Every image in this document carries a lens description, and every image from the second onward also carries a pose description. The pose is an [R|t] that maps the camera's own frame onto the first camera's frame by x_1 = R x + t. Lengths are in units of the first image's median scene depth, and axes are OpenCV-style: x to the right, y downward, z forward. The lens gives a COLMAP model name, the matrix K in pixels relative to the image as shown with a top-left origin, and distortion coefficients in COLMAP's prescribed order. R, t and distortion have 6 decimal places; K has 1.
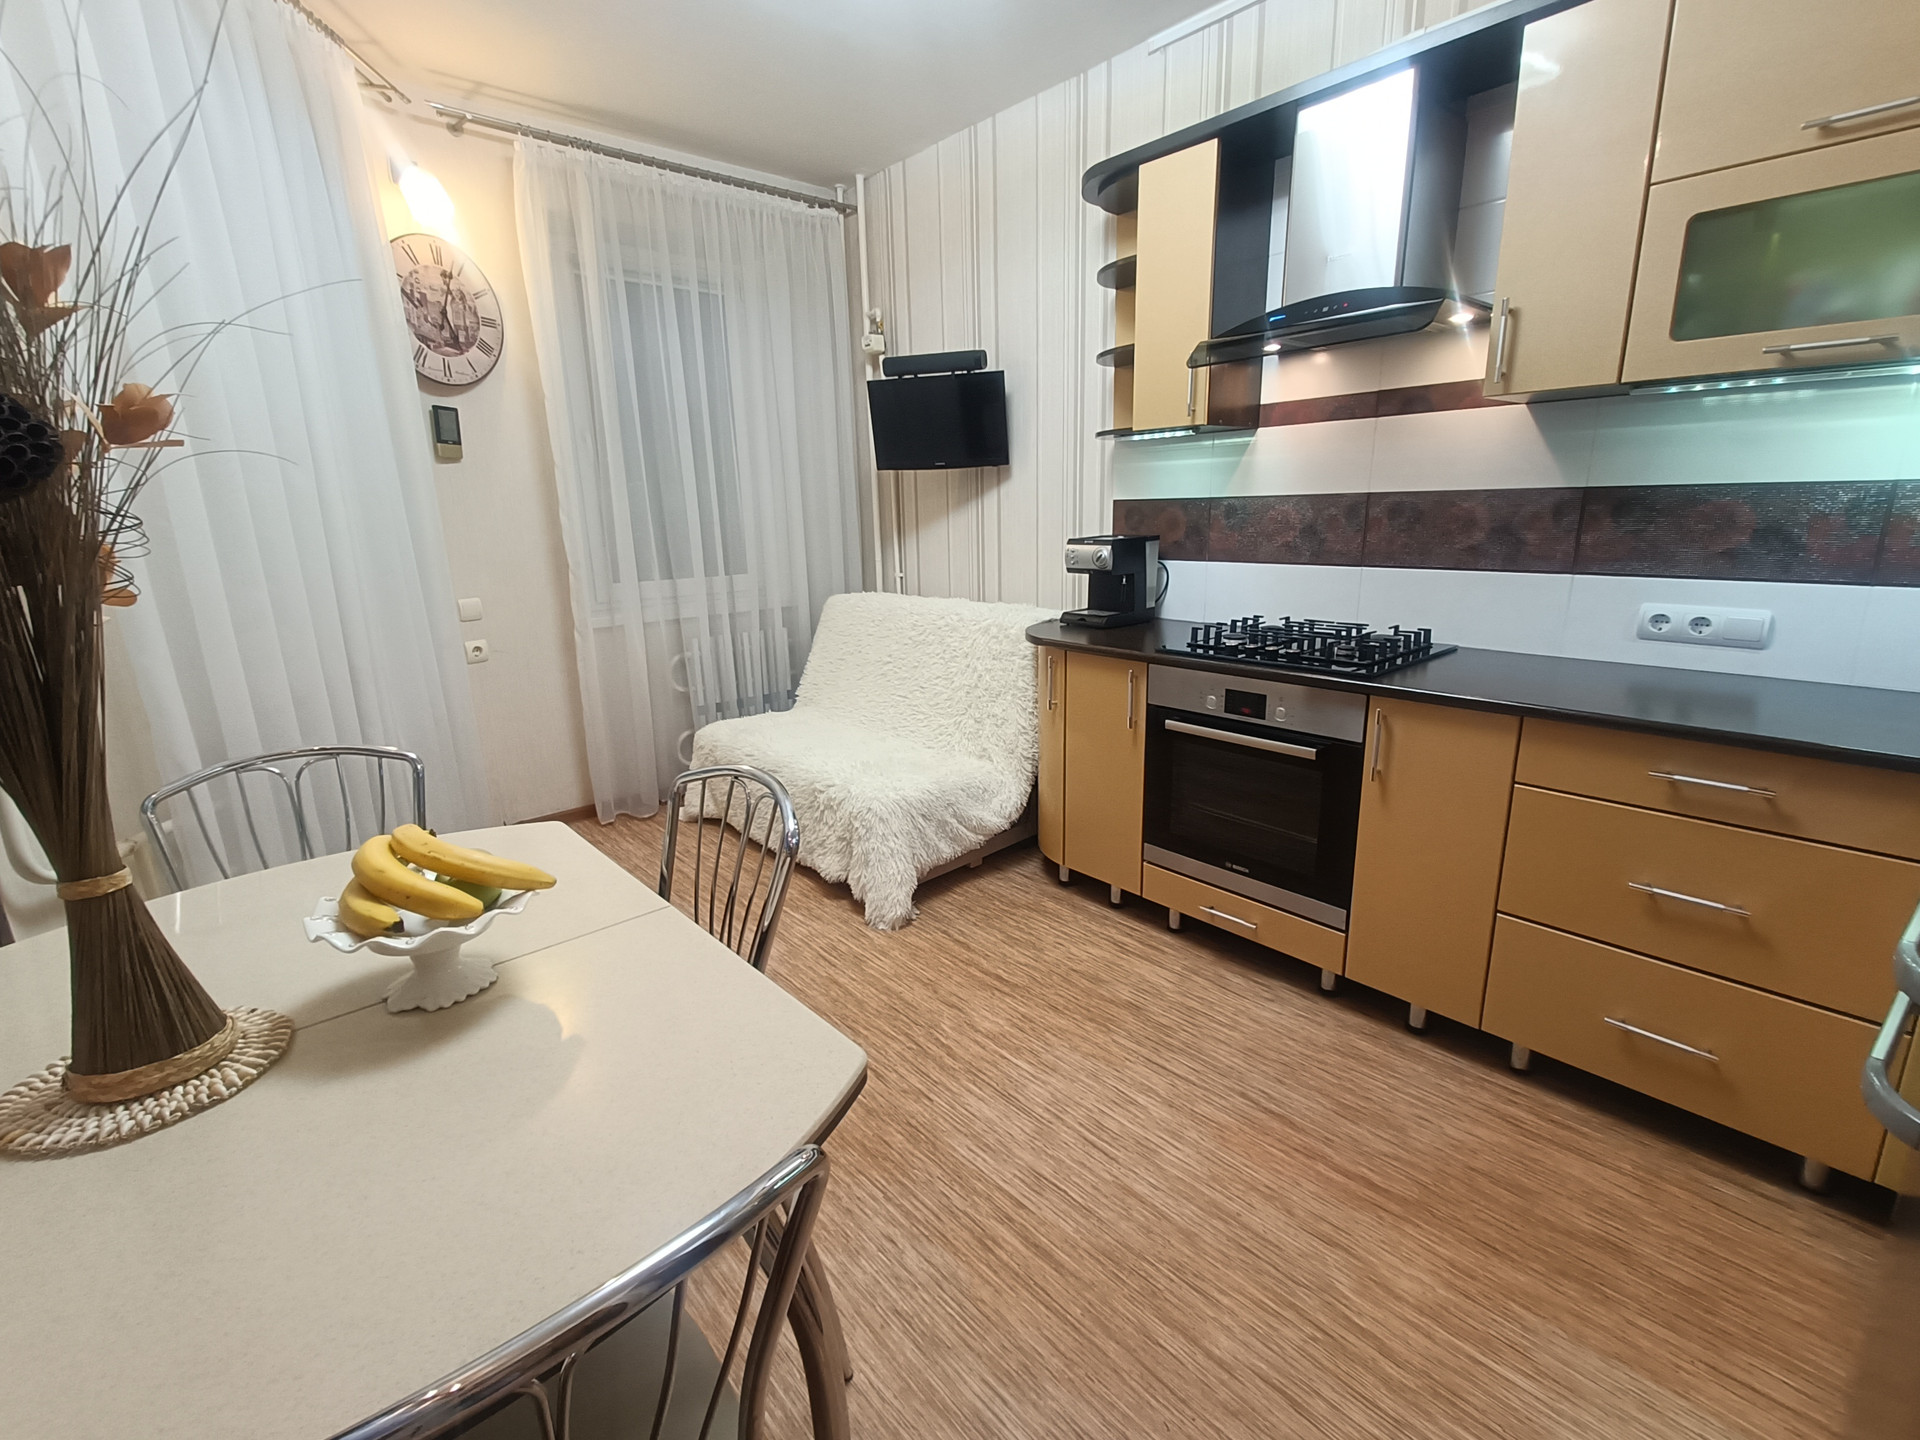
lens RADIAL K [[871.3, 0, 960.0], [0, 871.3, 720.0], [0, 0, 1]] dist [0.002581, -0.004915]
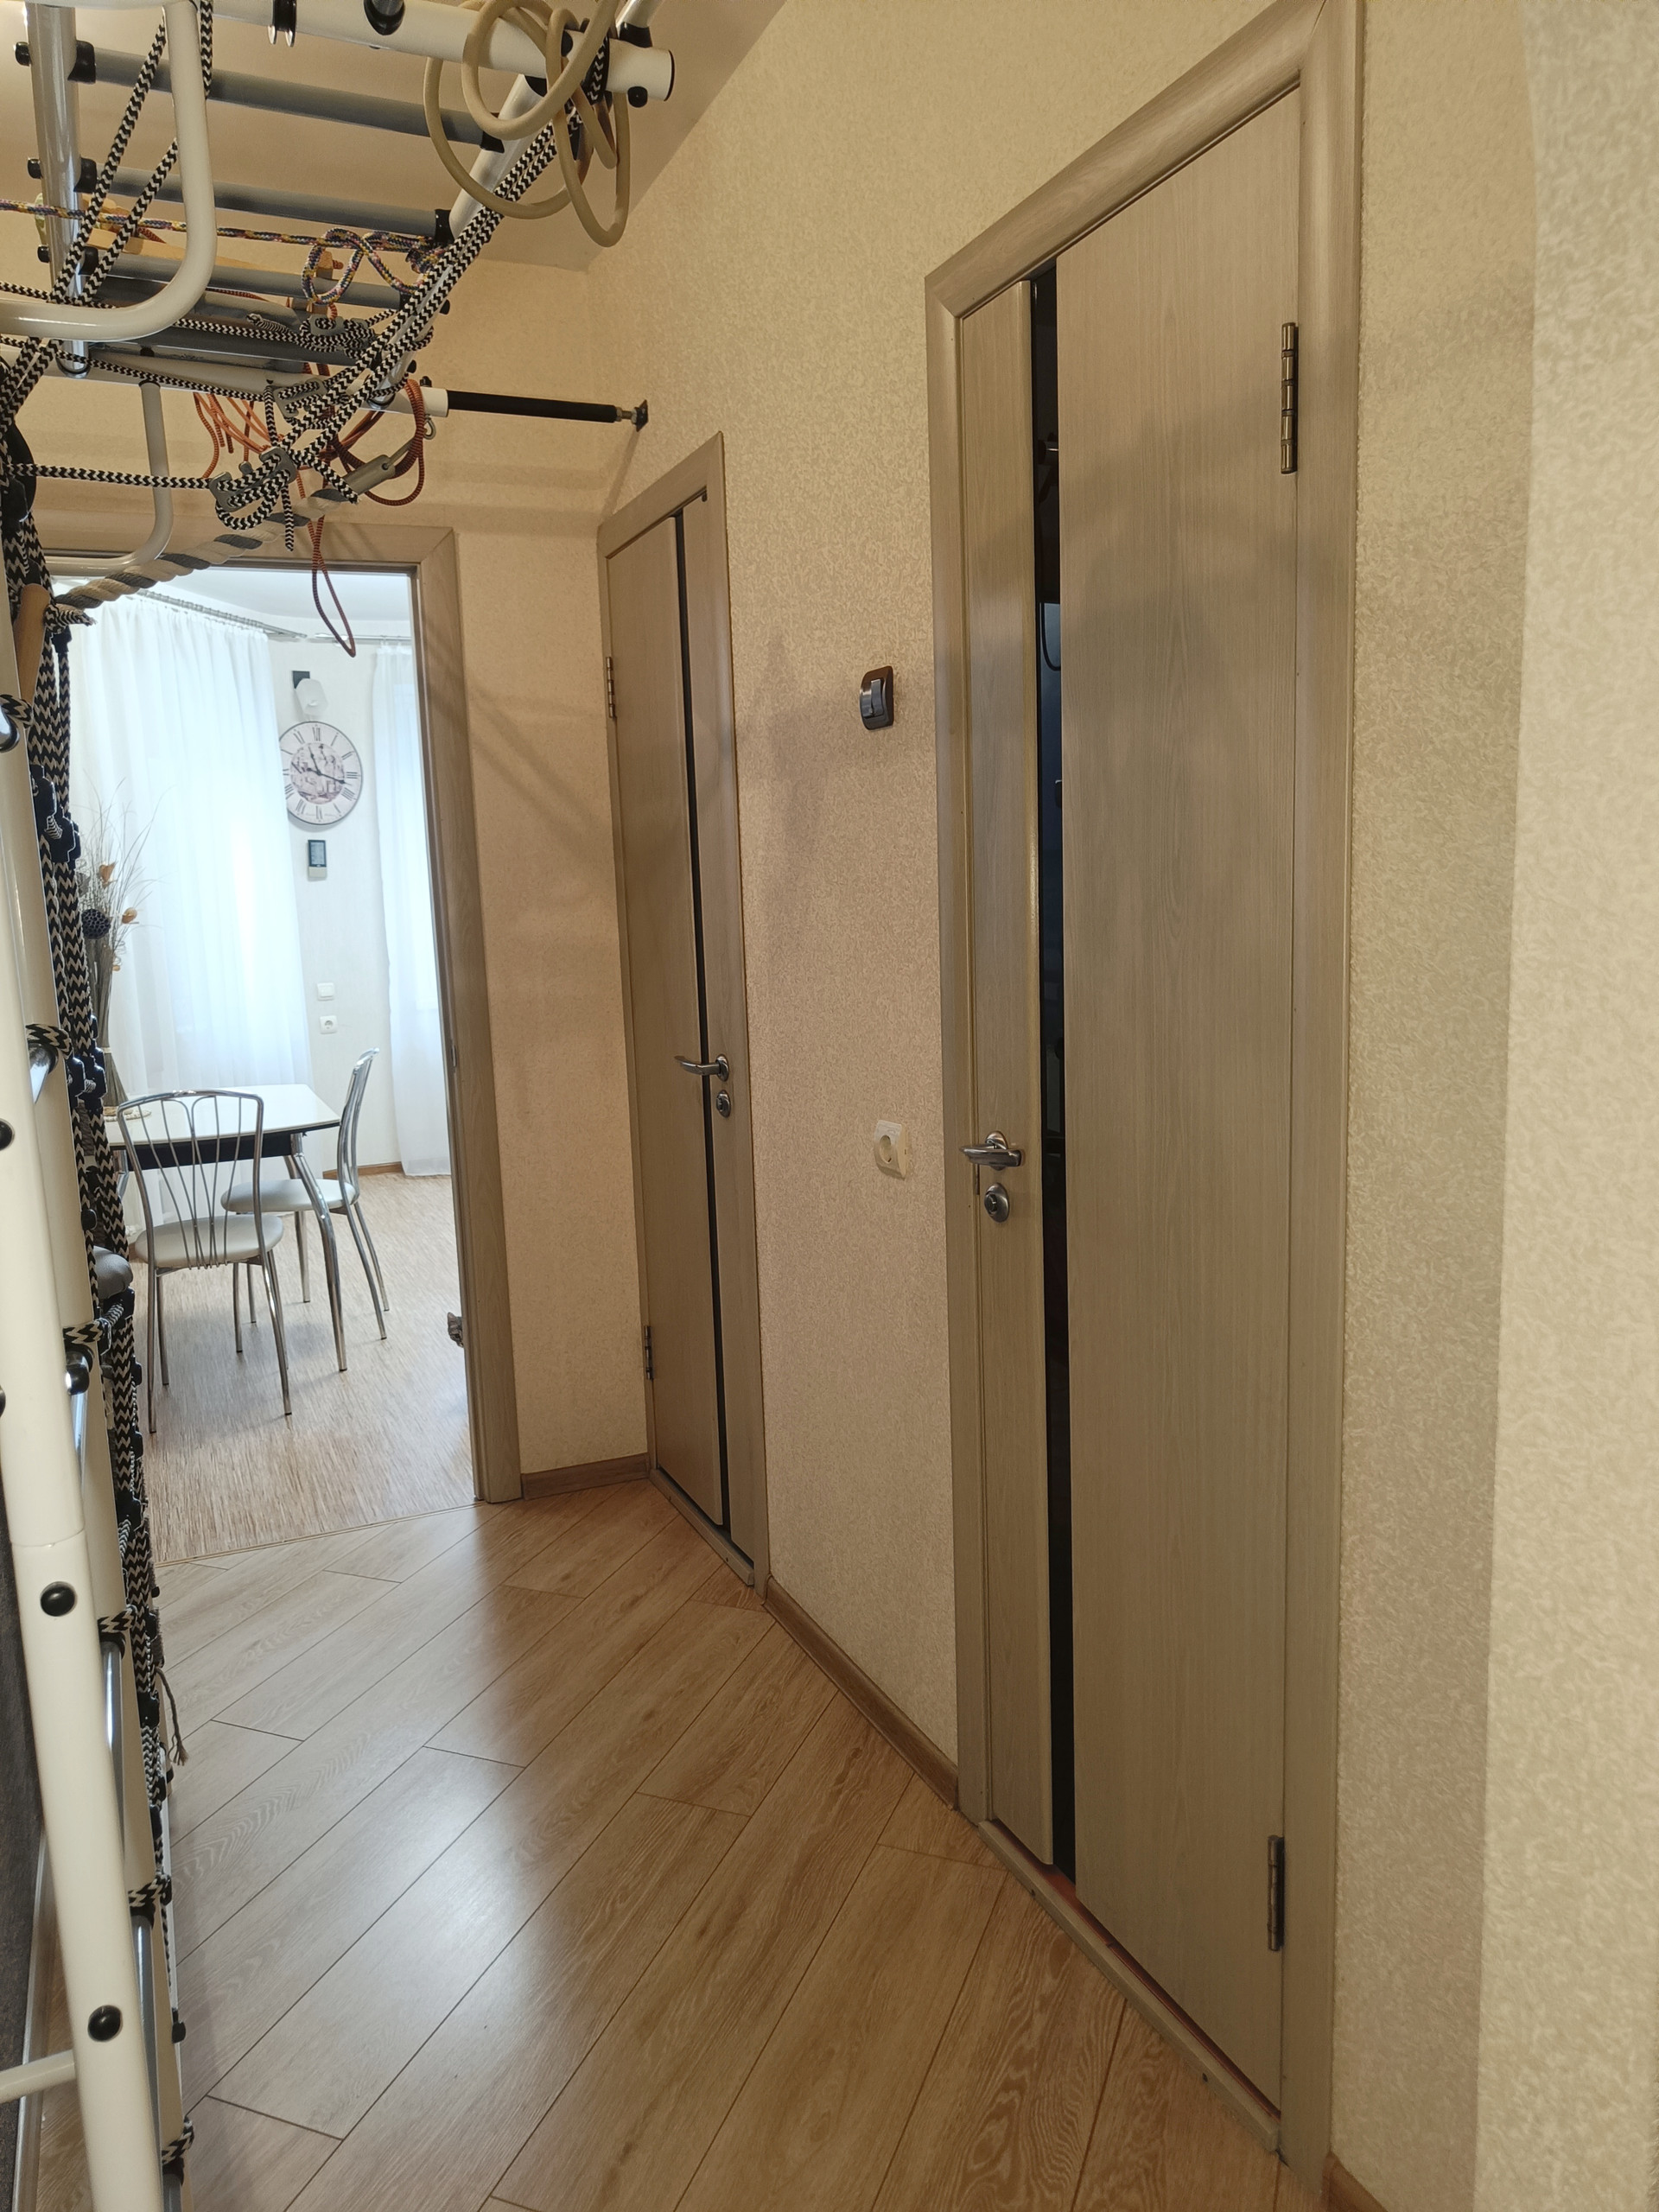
lens RADIAL K [[1544.2, 0, 829.5], [0, 1544.2, 1106.0], [0, 0, 1]] dist [-0.004238, -0.003234]
pose [[0.950925, 0.034415, -0.307503, 1.098477], [-0.059726, 0.995521, -0.073280, 0.211062], [0.303603, 0.088050, 0.948721, -1.185835]]
